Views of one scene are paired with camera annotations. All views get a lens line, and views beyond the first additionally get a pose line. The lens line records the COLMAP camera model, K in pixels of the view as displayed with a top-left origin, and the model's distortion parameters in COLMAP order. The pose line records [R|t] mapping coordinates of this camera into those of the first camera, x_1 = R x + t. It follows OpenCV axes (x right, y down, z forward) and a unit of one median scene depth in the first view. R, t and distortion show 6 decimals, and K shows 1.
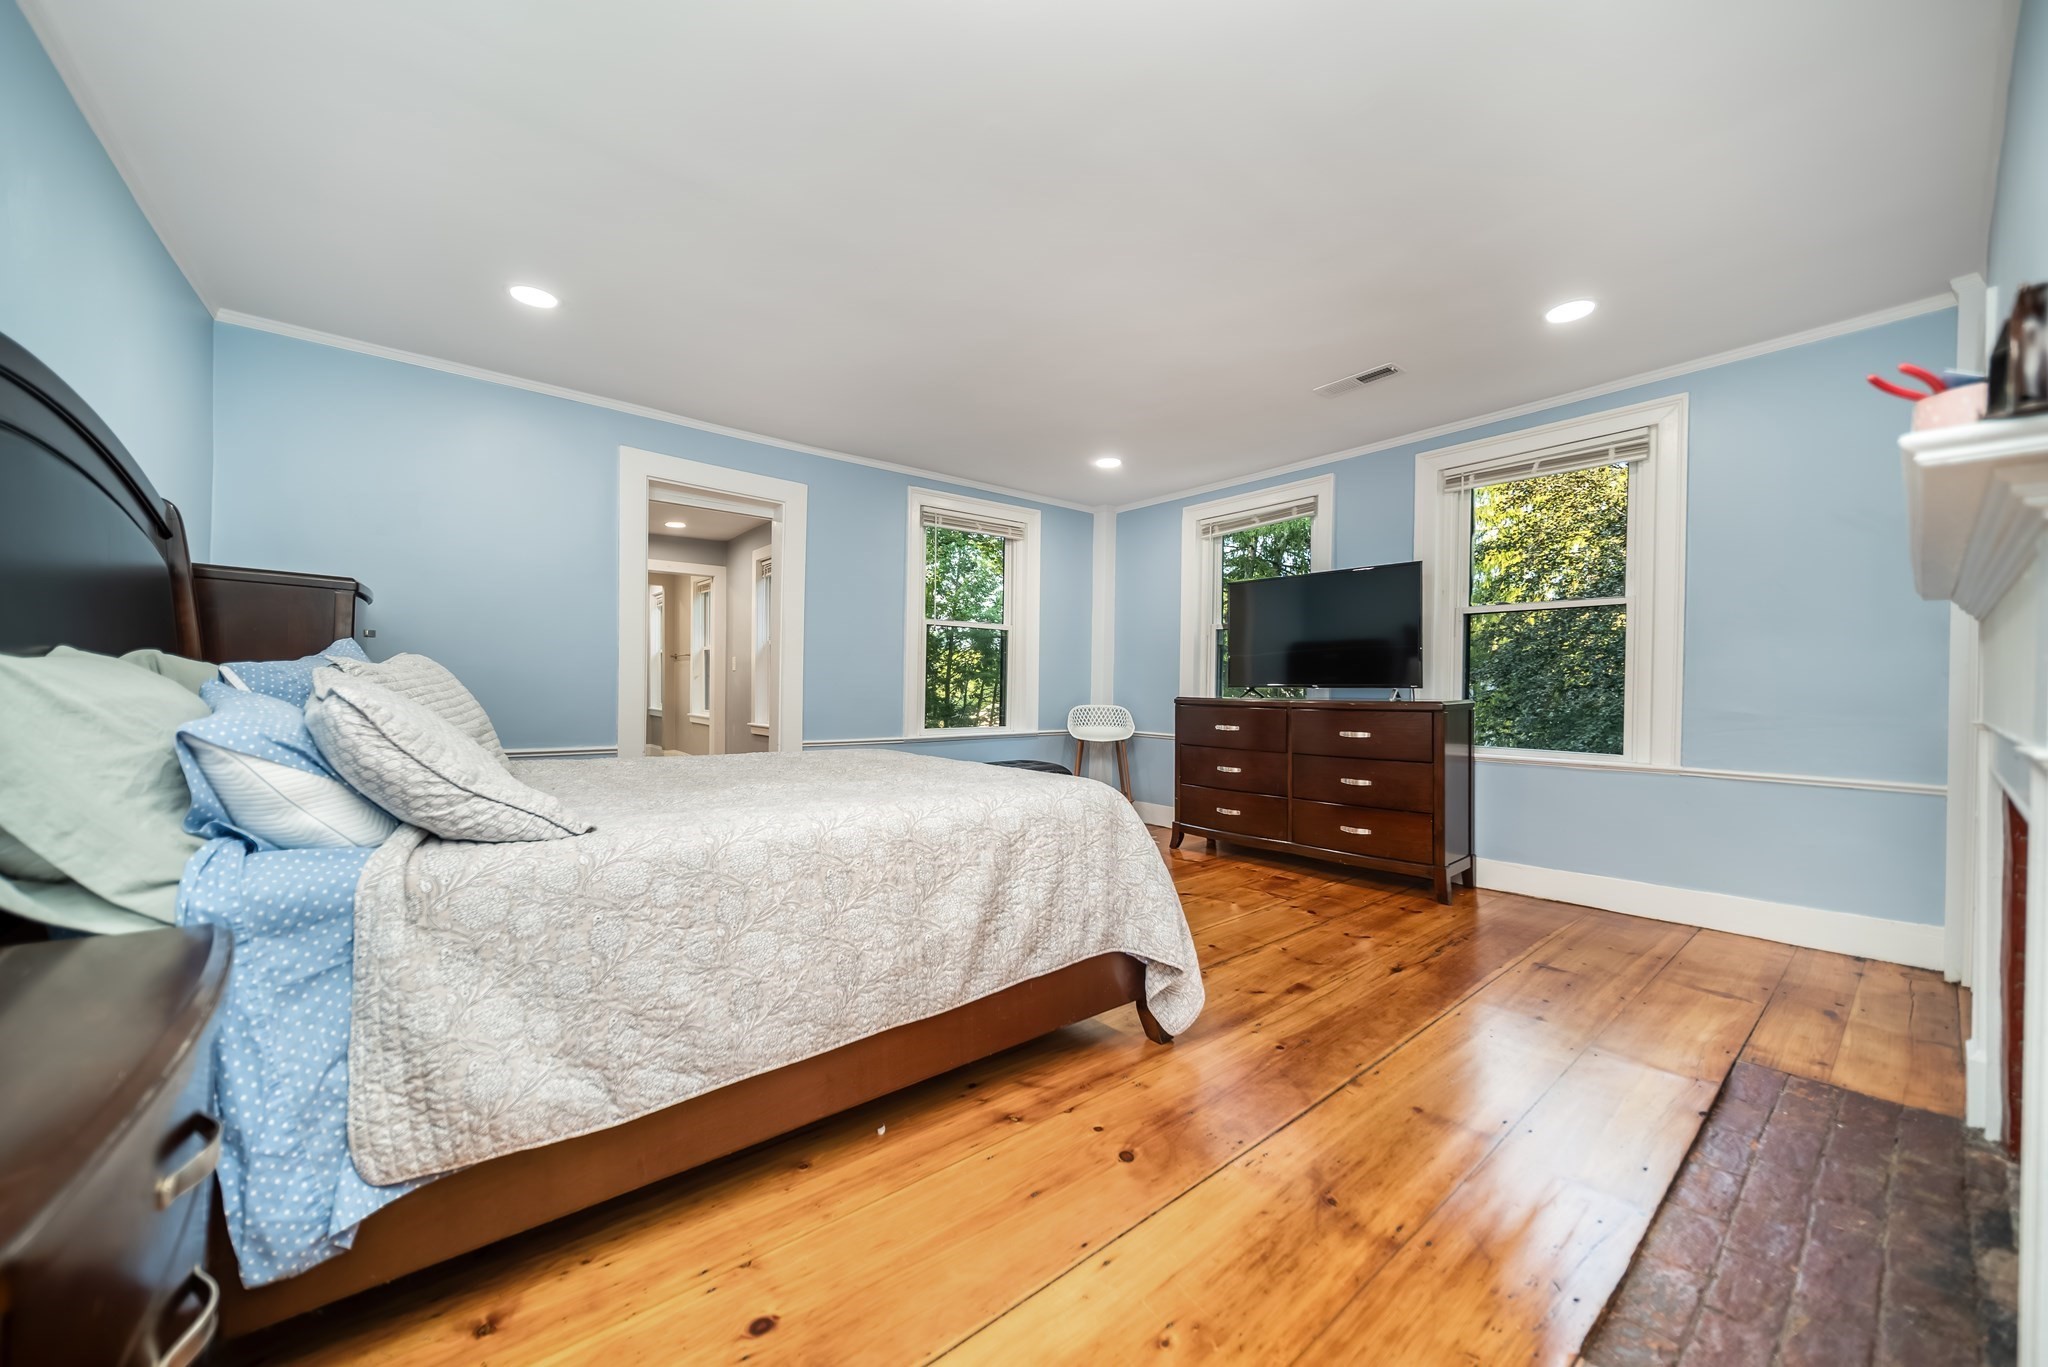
lens RADIAL K [[742.8, 0, 1032.3], [0, 742.8, 694.4], [0, 0, 1]] dist [0.001020, -0.000160]
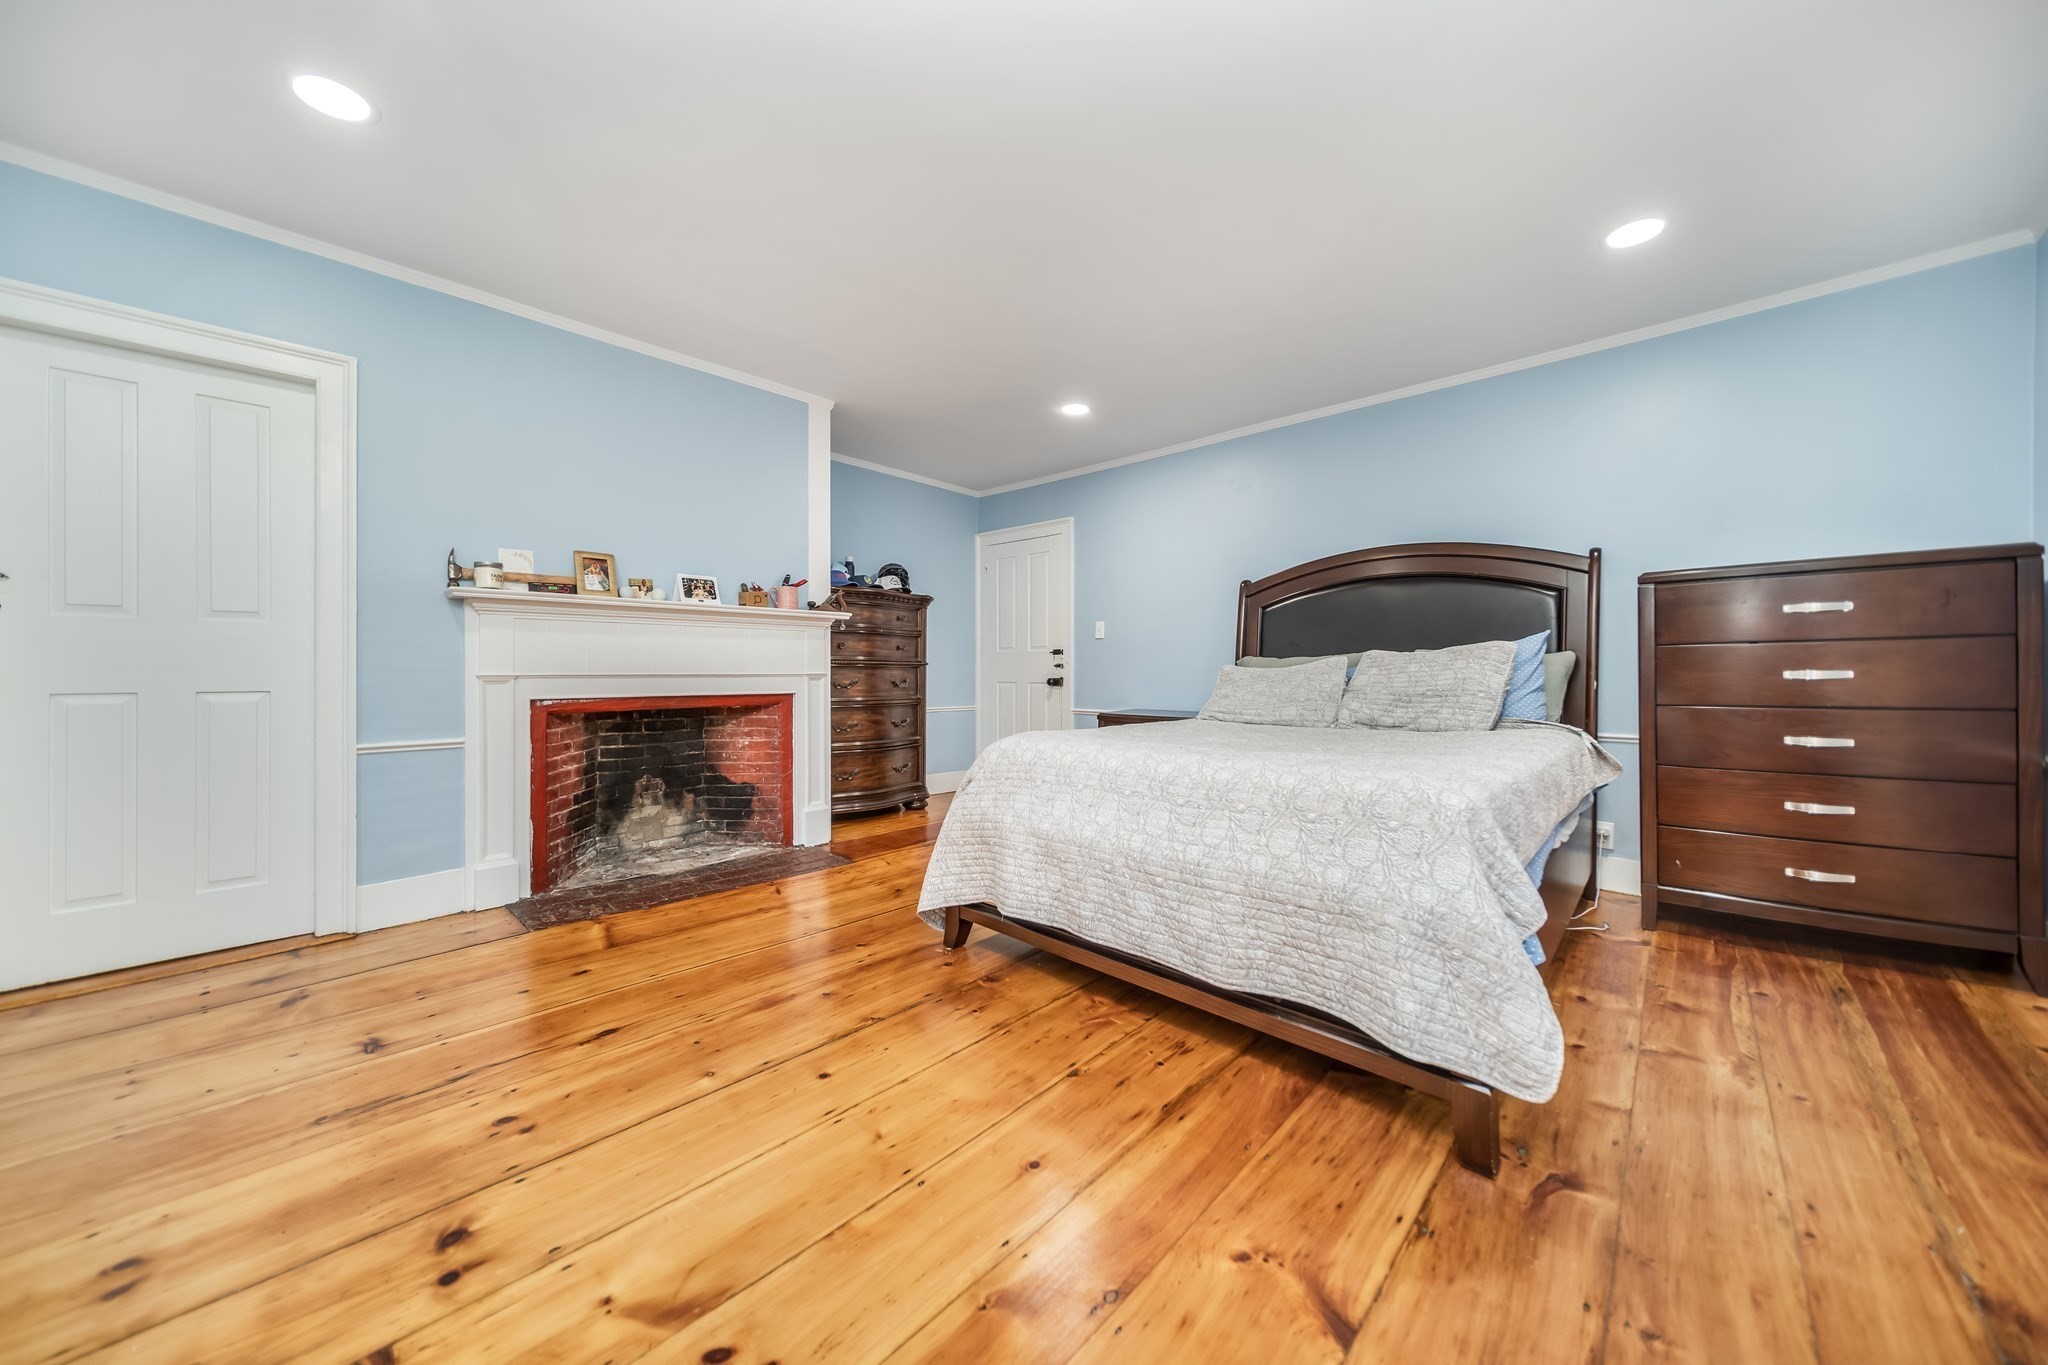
lens RADIAL K [[719.7, 0, 1024.0], [0, 719.7, 682.5], [0, 0, 1]] dist [0.006952, -0.002767]
pose [[-0.990655, -0.009120, -0.136089, 0.179384], [-0.011951, 0.999729, 0.020000, 0.002186], [0.135869, 0.021439, -0.990495, 1.766351]]
